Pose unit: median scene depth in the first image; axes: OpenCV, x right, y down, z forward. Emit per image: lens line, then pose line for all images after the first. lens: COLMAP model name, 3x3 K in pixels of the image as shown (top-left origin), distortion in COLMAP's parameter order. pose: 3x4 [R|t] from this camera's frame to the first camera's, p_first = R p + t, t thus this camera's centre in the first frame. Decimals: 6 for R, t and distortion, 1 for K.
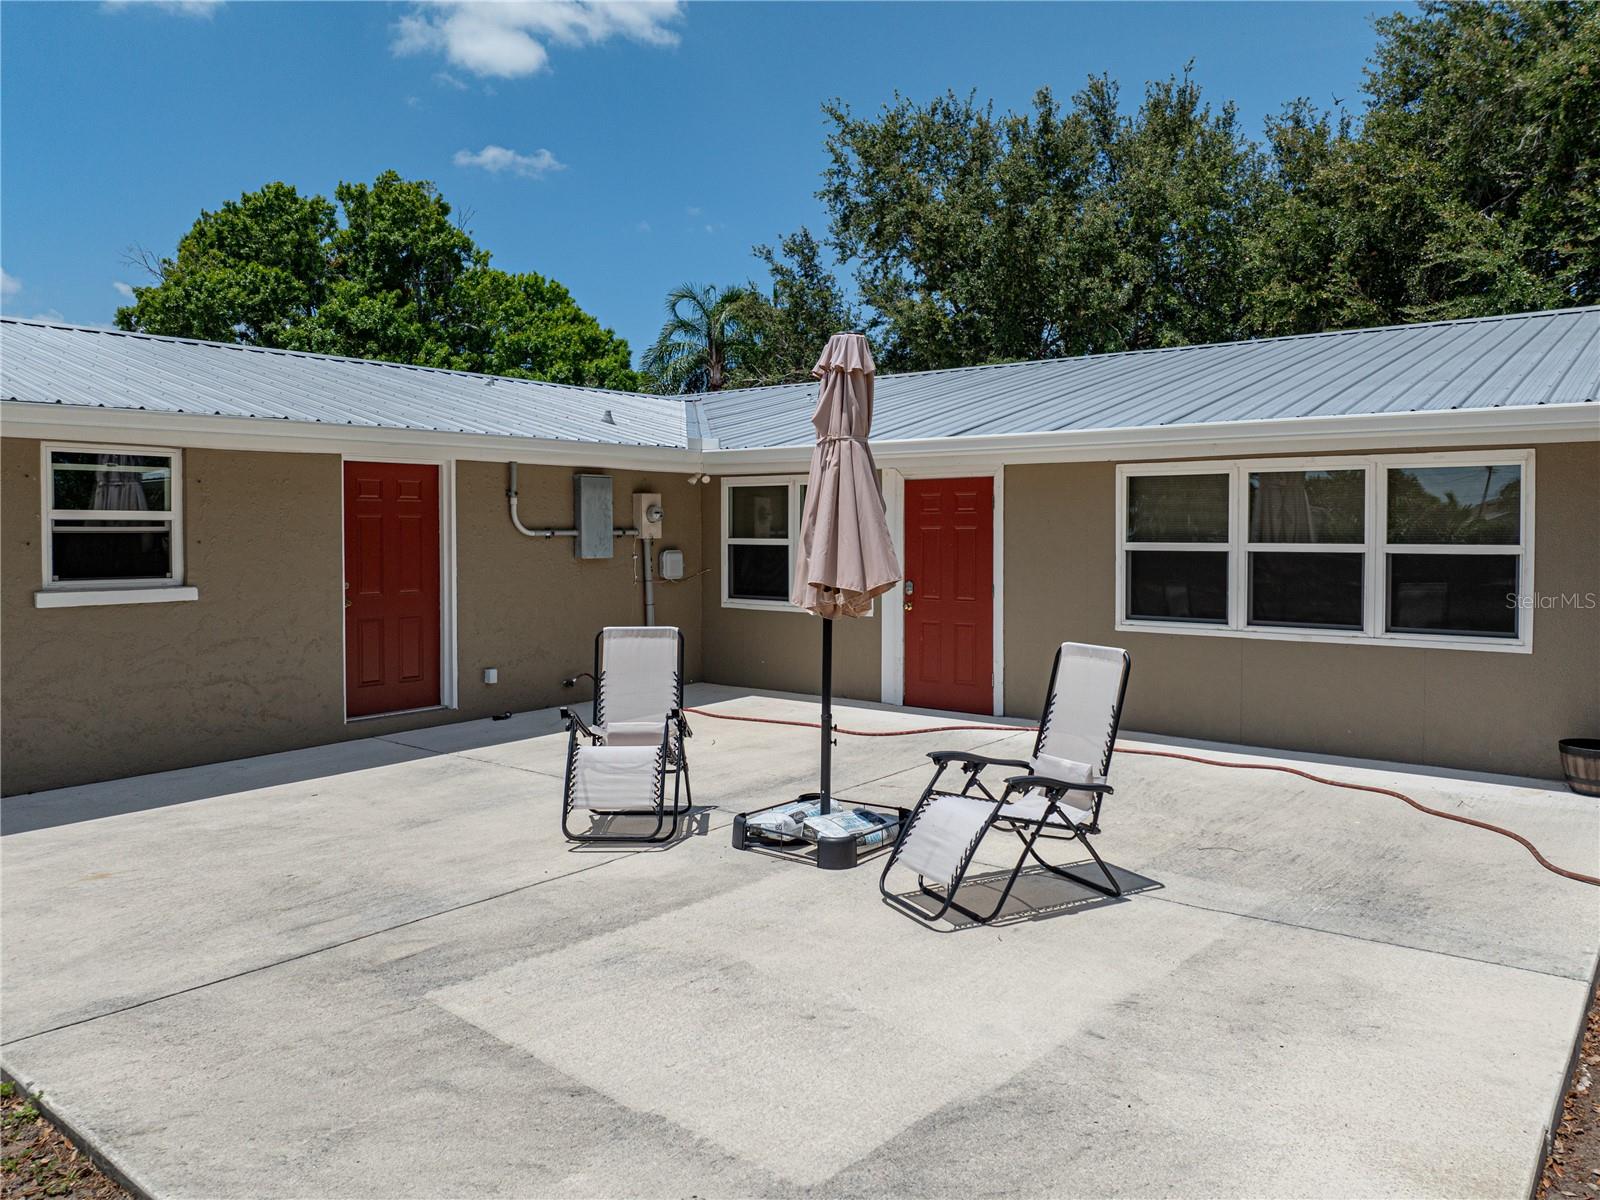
lens RADIAL K [[1157.9, 0, 804.3], [0, 1157.9, 557.0], [0, 0, 1]] dist [-0.040949, 0.003622]
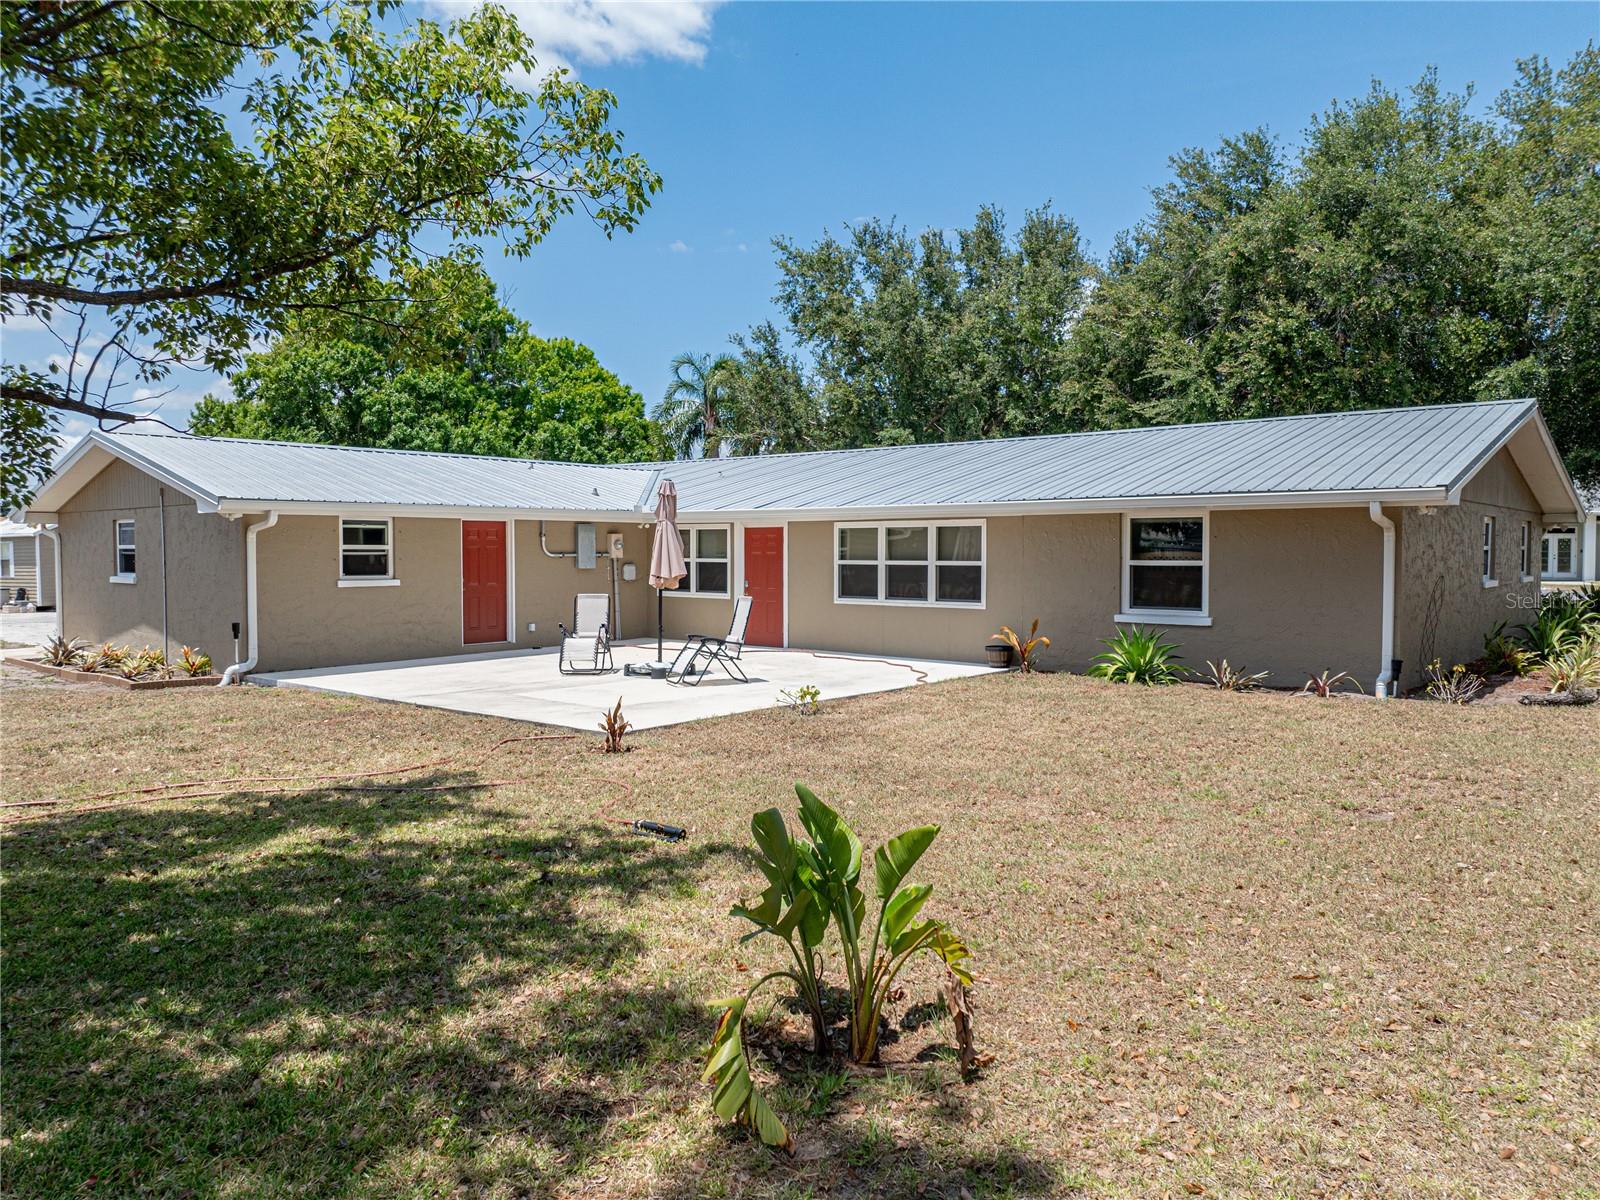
lens RADIAL K [[1143.7, 0, 794.2], [0, 1143.7, 599.8], [0, 0, 1]] dist [-0.041113, 0.006627]
pose [[0.999289, 0.002864, -0.037600, 0.117739], [-0.002112, 0.999798, 0.020009, 0.007438], [0.037649, -0.019916, 0.999093, -0.438456]]
